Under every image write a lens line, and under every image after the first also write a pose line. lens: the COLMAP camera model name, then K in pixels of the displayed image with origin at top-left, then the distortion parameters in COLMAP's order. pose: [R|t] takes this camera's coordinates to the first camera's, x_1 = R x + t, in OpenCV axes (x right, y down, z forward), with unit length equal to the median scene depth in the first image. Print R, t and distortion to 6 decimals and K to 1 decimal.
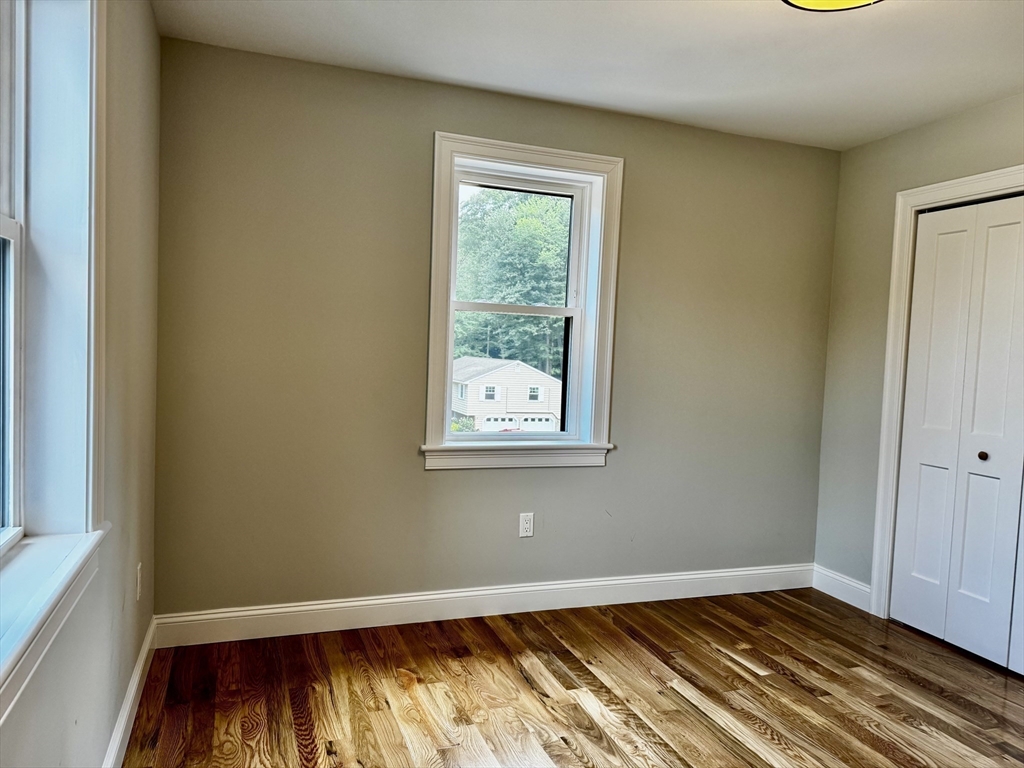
lens RADIAL K [[721.8, 0, 515.1], [0, 721.8, 374.3], [0, 0, 1]] dist [0.055473, -0.070224]
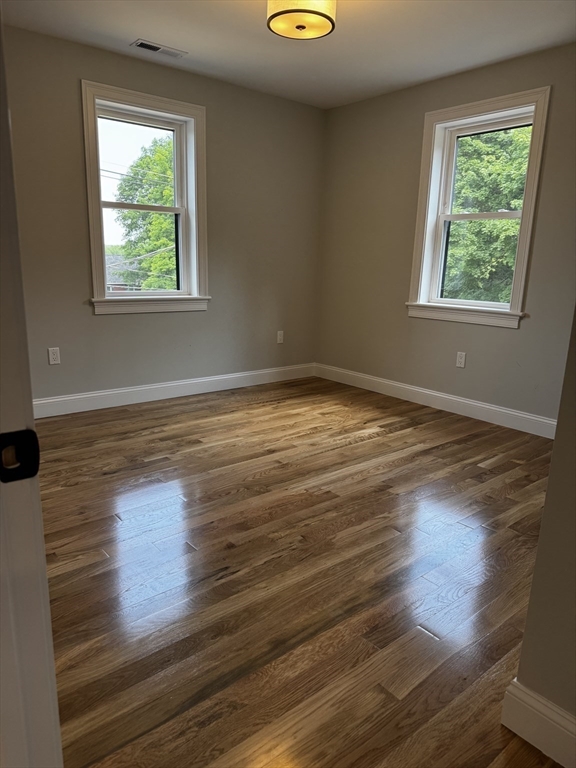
lens RADIAL K [[541.4, 0, 280.4], [0, 541.4, 388.9], [0, 0, 1]] dist [0.055473, -0.070224]
pose [[0.315097, 0.186377, -0.930579, 1.244323], [-0.049916, 0.982425, 0.179859, 0.094616], [0.947746, -0.010222, 0.318863, 0.304890]]
